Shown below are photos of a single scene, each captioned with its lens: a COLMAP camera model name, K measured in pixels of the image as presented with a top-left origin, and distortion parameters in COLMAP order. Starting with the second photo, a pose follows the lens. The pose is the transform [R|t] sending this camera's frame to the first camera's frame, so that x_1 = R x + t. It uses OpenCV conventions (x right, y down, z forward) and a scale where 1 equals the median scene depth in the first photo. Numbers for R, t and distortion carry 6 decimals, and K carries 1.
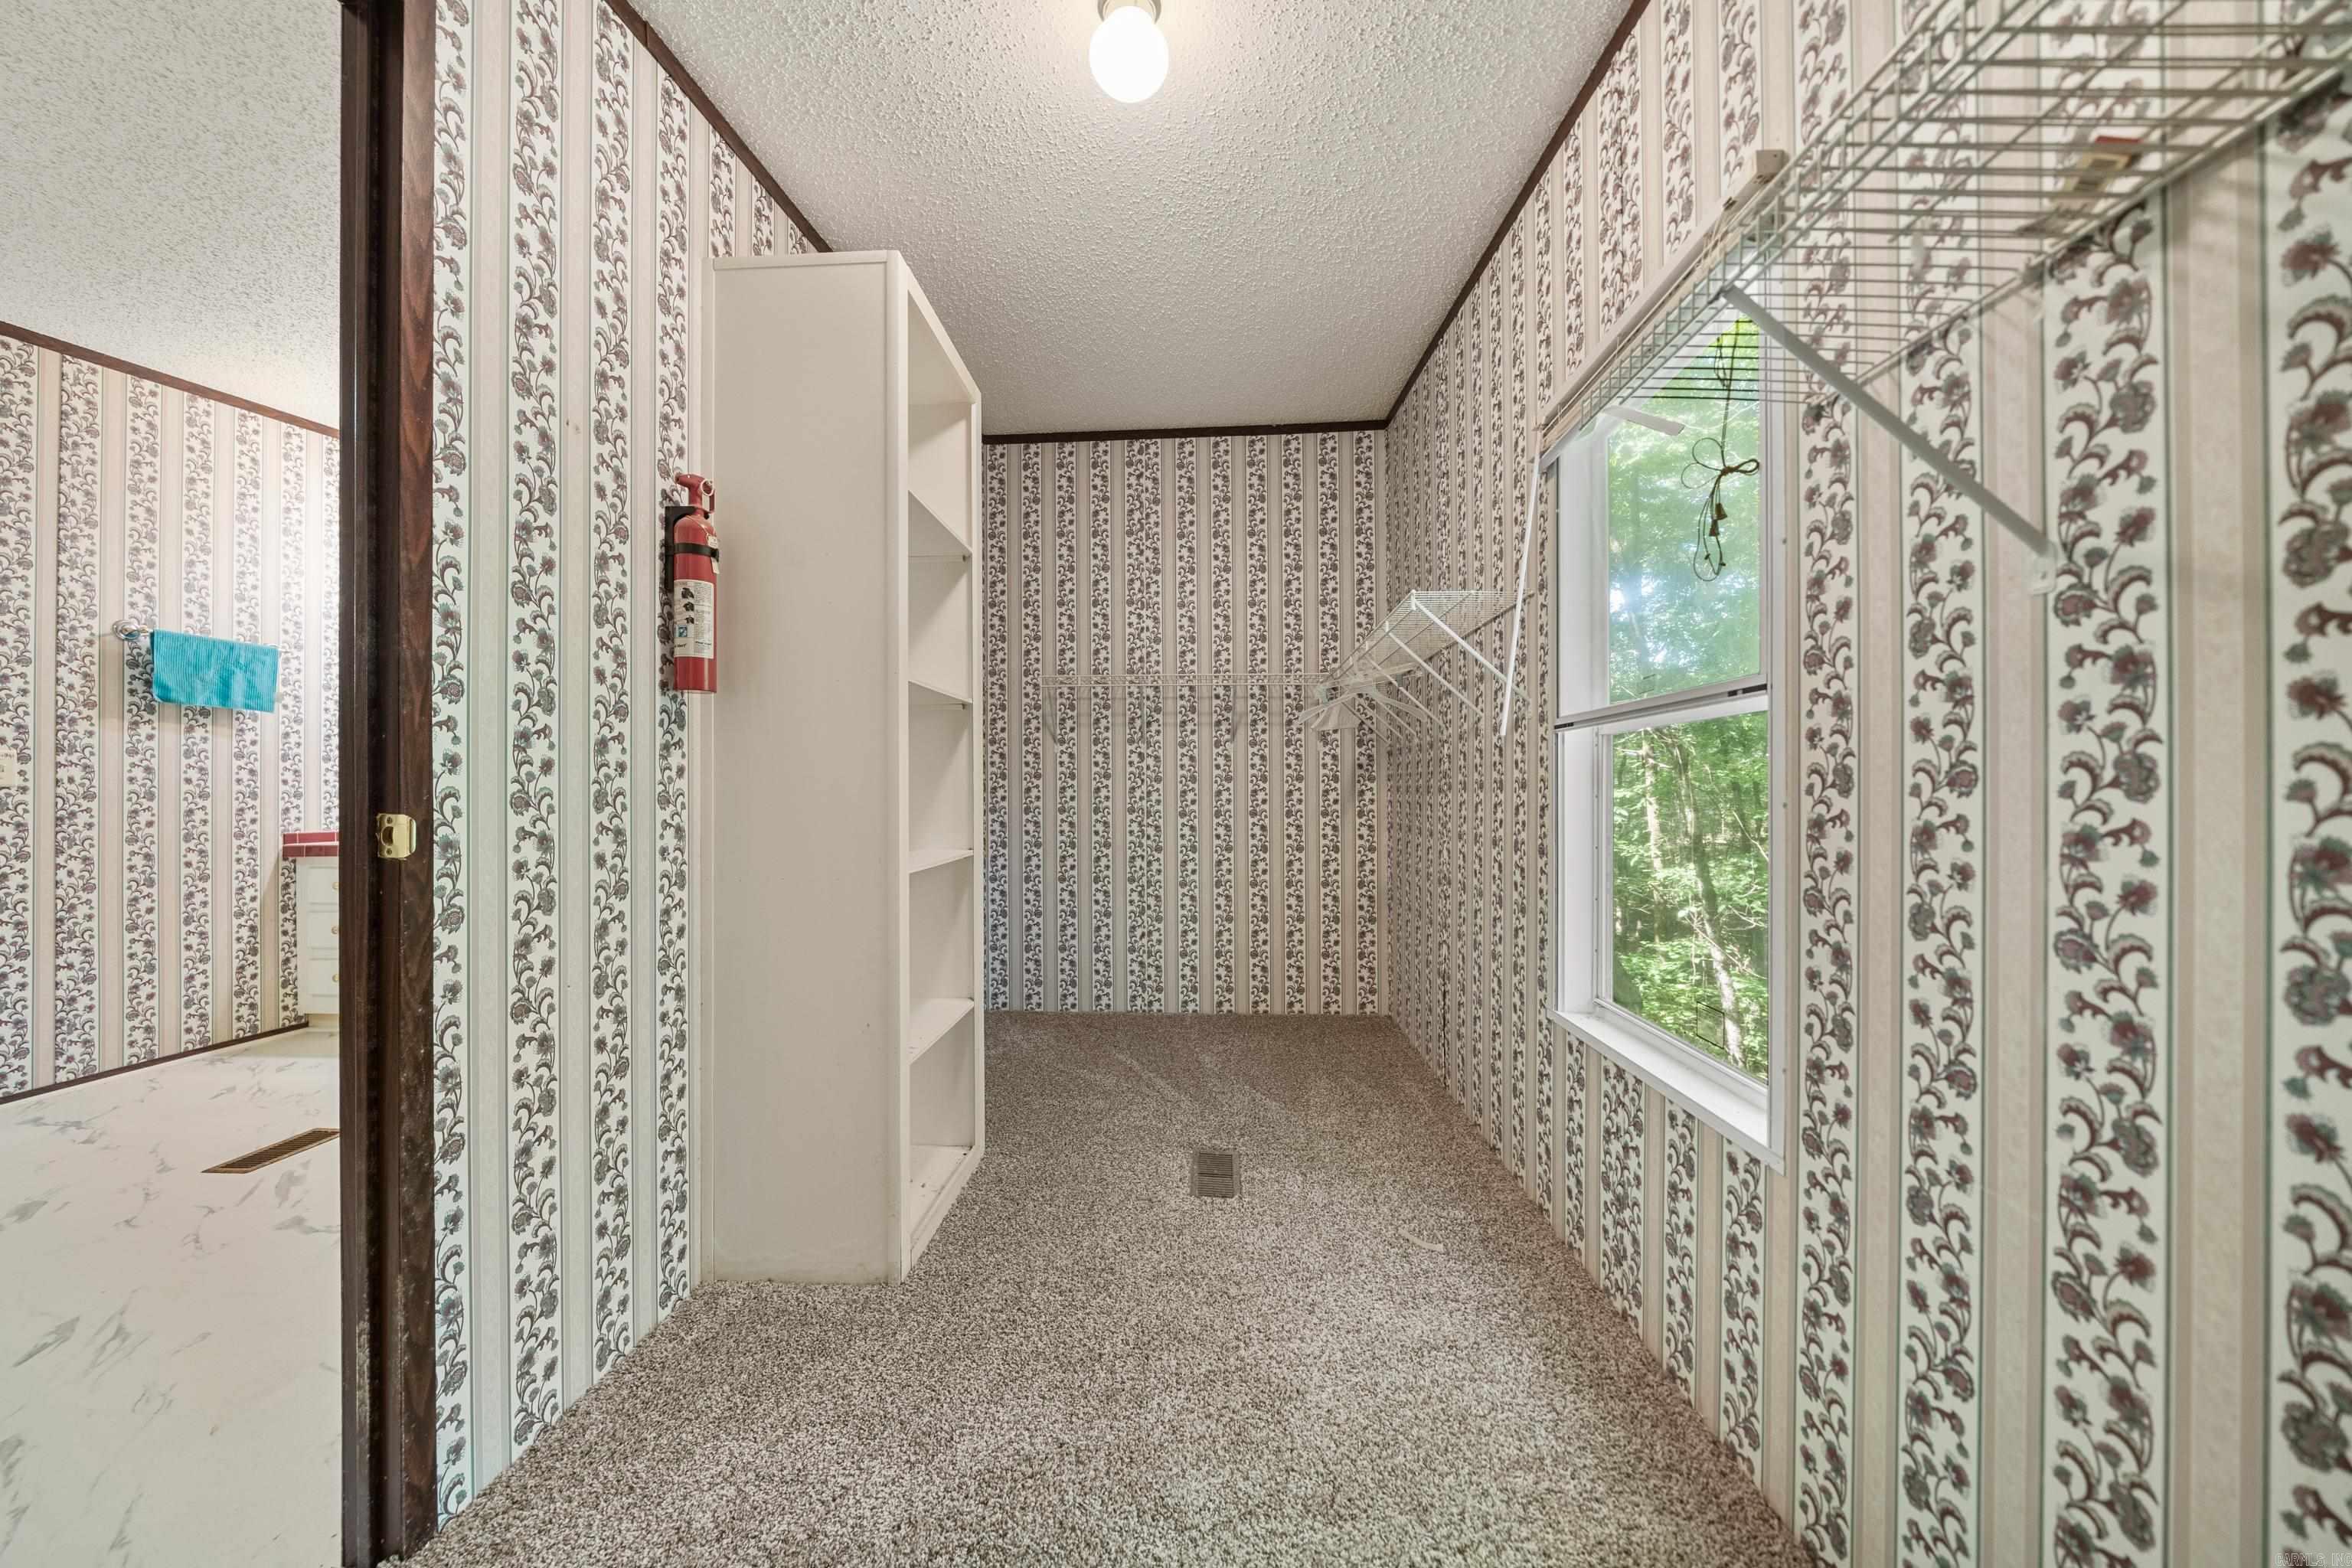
lens RADIAL K [[804.4, 0, 1154.0], [0, 804.4, 781.5], [0, 0, 1]] dist [-0.003478, 0.000011]
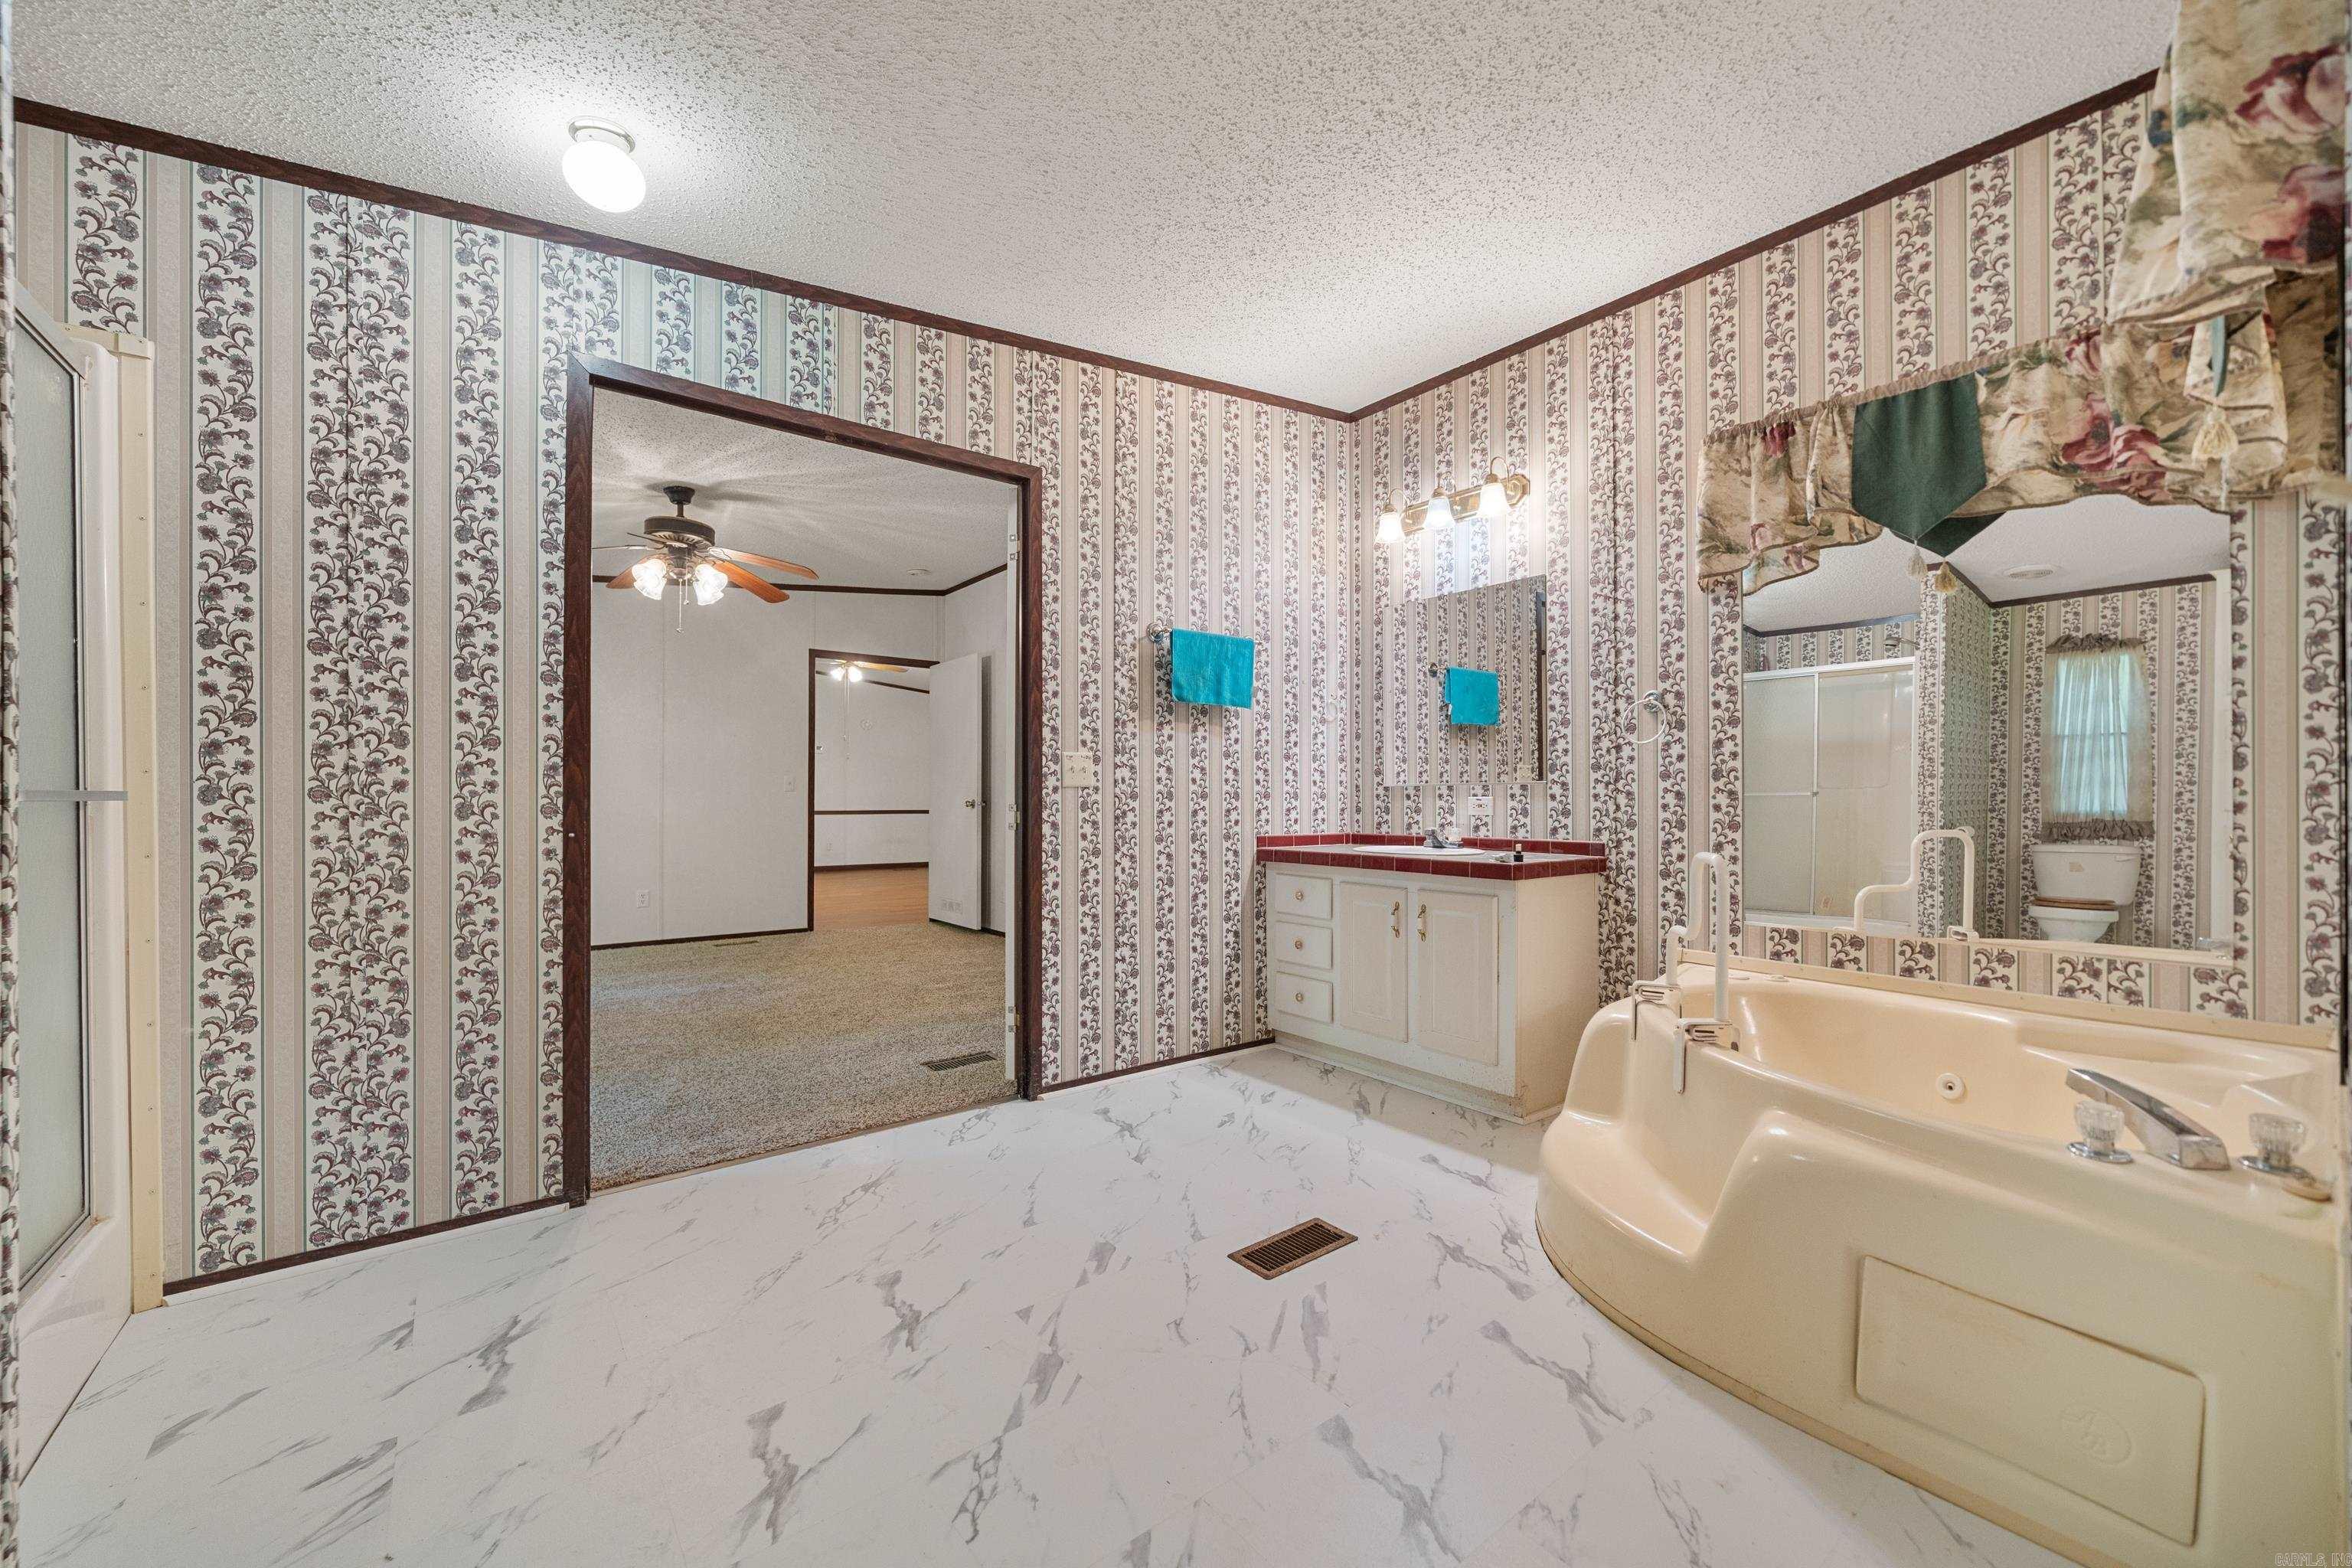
lens RADIAL K [[885.0, 0, 1179.4], [0, 885.0, 782.7], [0, 0, 1]] dist [0.006604, 0.000946]
pose [[0.654848, -0.002141, -0.755758, -0.413407], [0.004226, 0.999991, 0.000828, 0.000471], [0.755749, -0.003736, 0.654851, 0.285087]]
